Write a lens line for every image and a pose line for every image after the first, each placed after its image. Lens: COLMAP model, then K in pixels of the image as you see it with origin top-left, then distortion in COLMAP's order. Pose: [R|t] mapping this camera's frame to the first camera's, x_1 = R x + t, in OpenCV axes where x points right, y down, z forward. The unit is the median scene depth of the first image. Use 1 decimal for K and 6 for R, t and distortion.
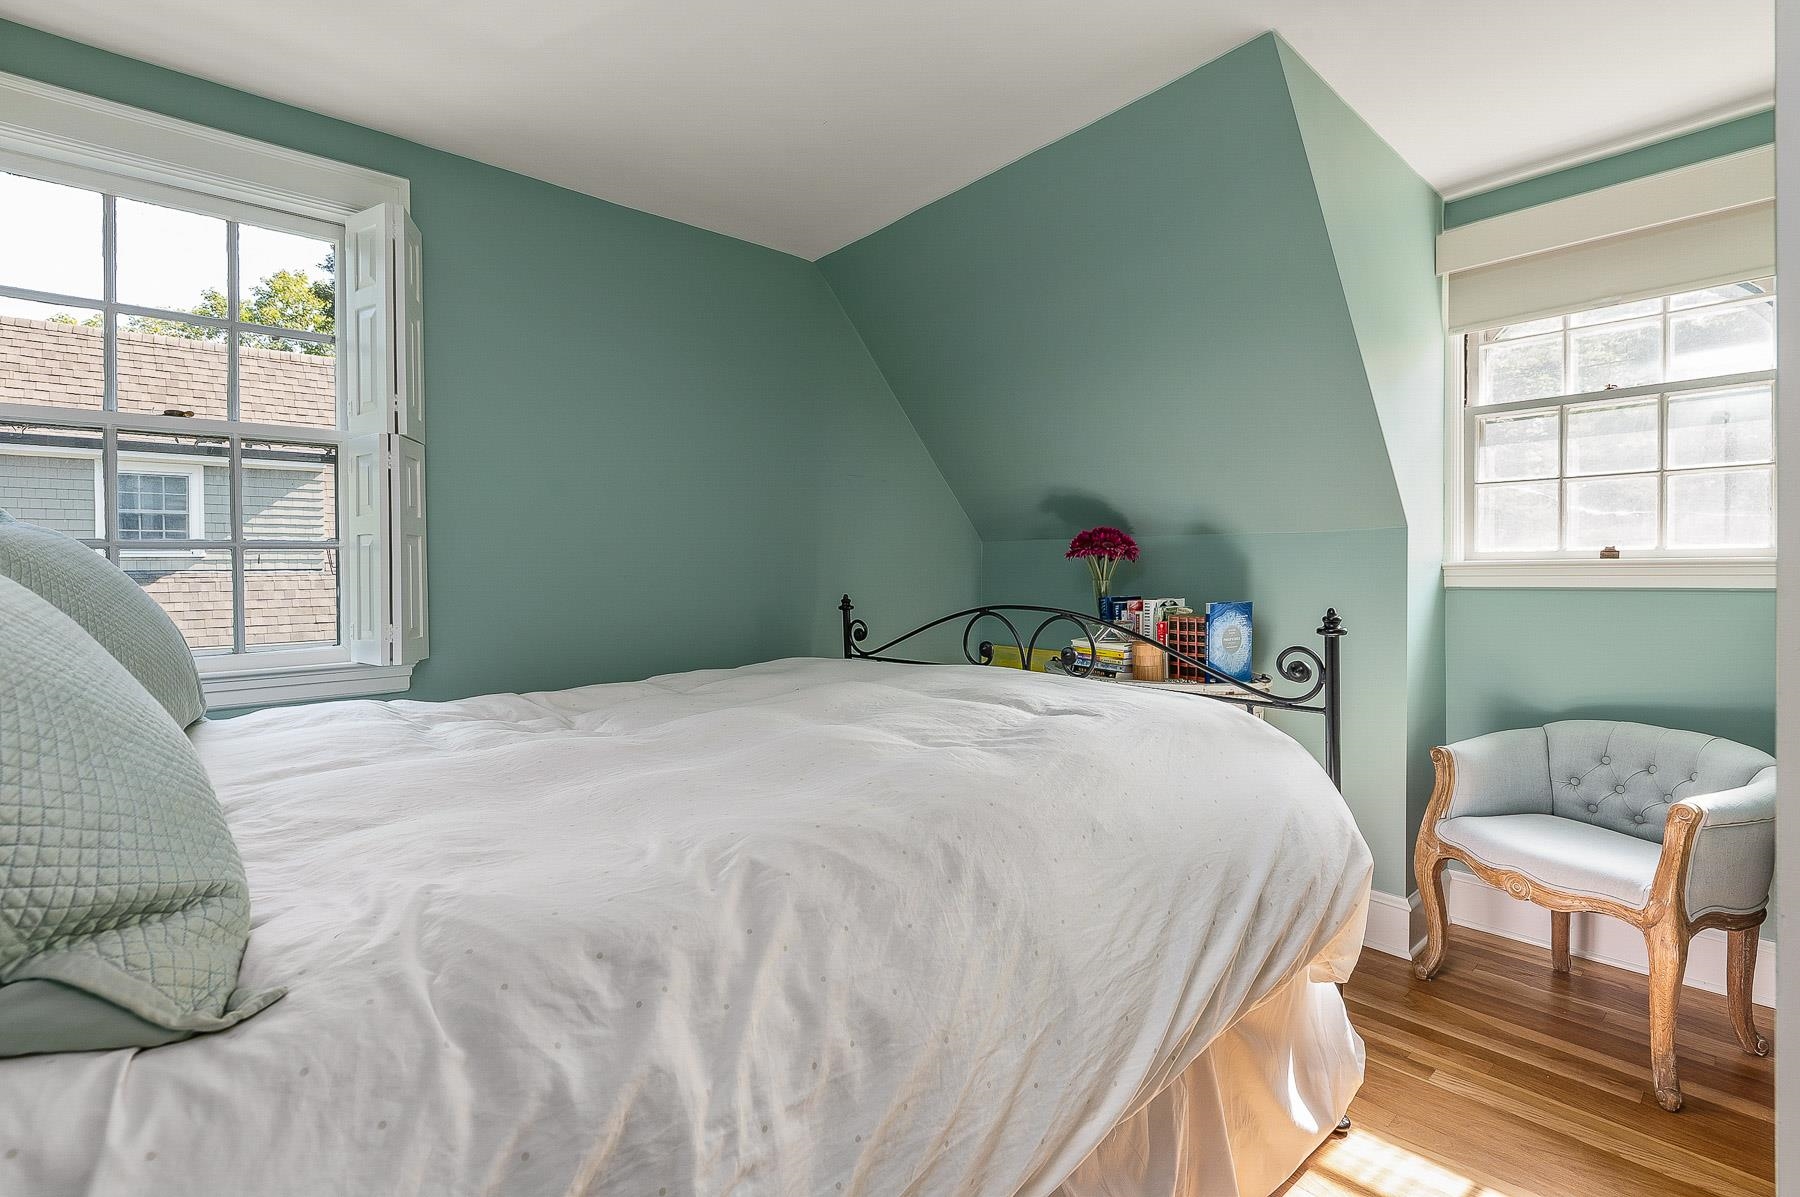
lens RADIAL K [[856.9, 0, 902.1], [0, 856.9, 592.8], [0, 0, 1]] dist [-0.001051, 0.000170]
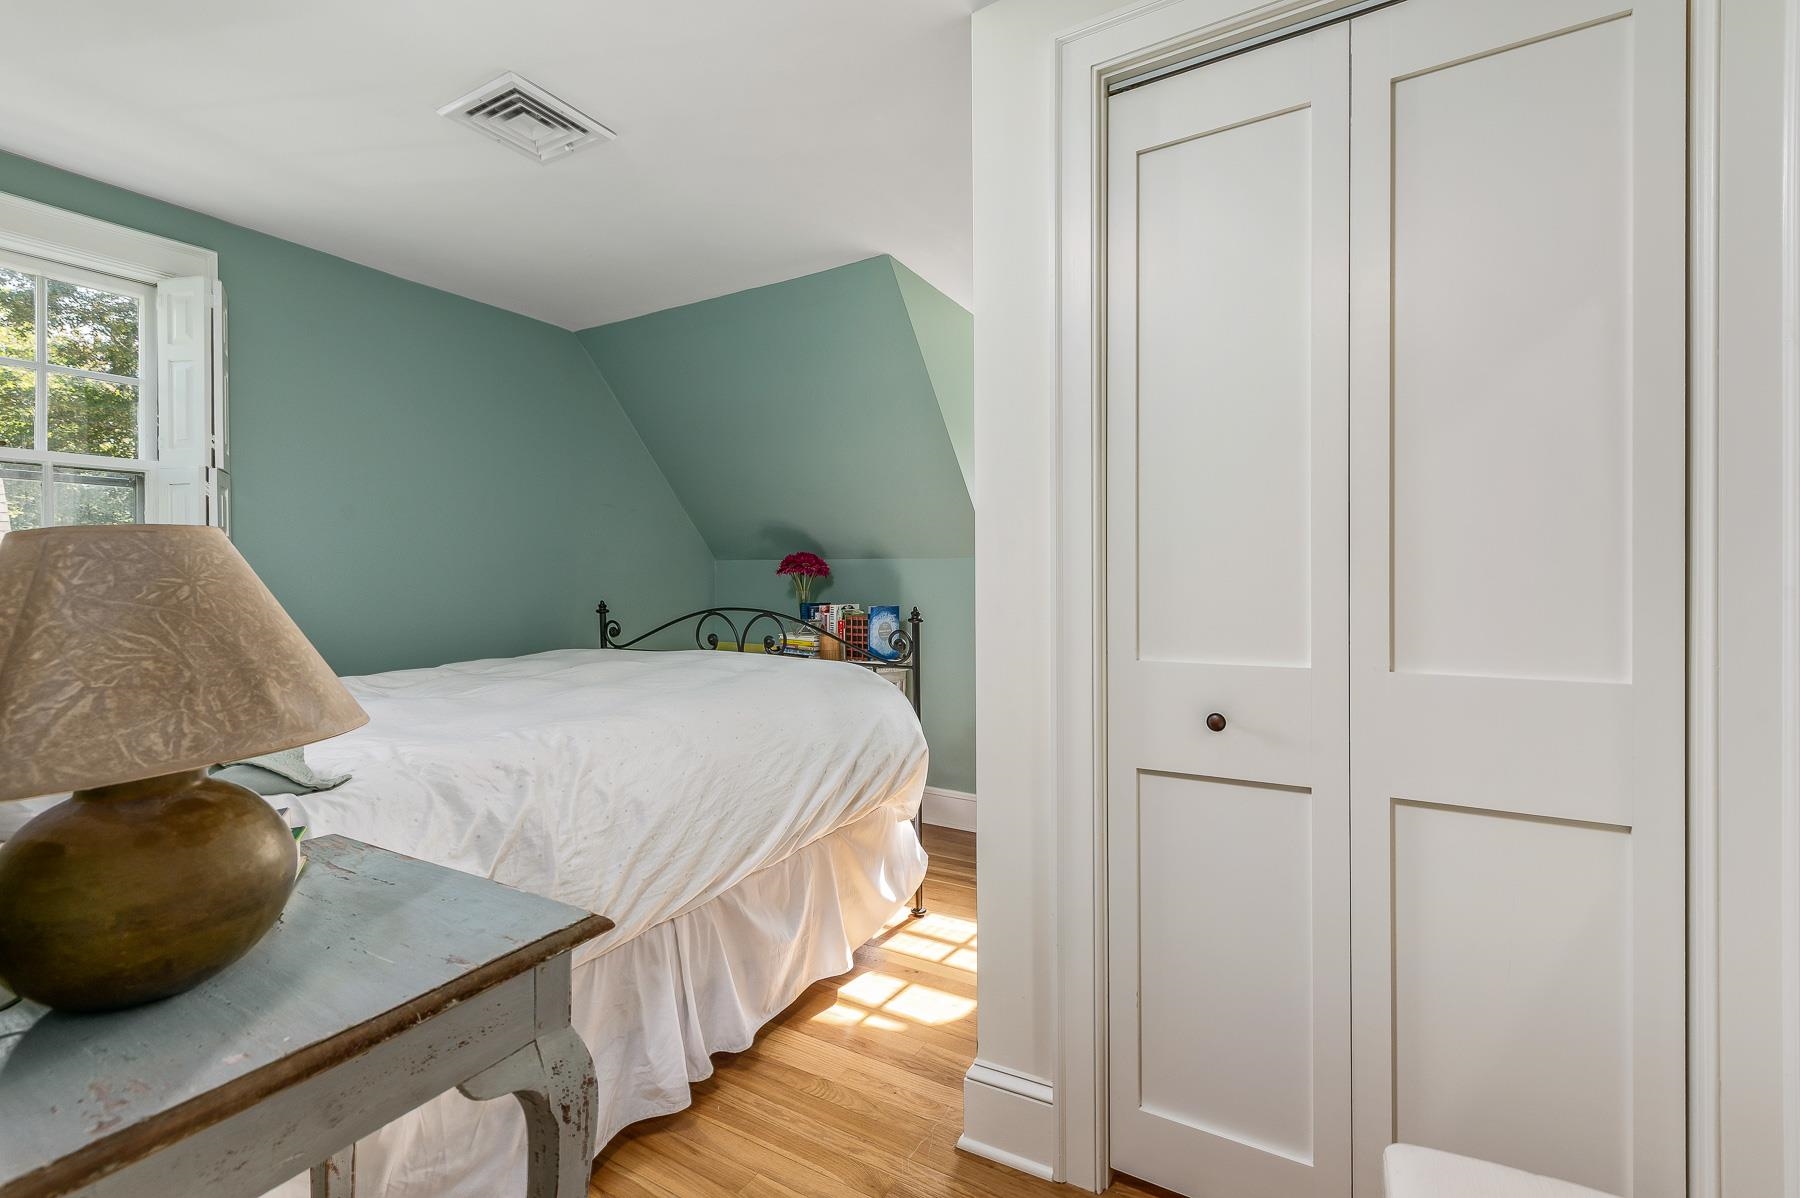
lens RADIAL K [[805.6, 0, 908.0], [0, 805.6, 594.0], [0, 0, 1]] dist [0.004423, 0.000325]
pose [[0.951147, 0.003542, 0.308718, -0.004284], [0.000475, 0.999916, -0.012933, 0.009062], [-0.308738, 0.012448, 0.951066, -0.346023]]
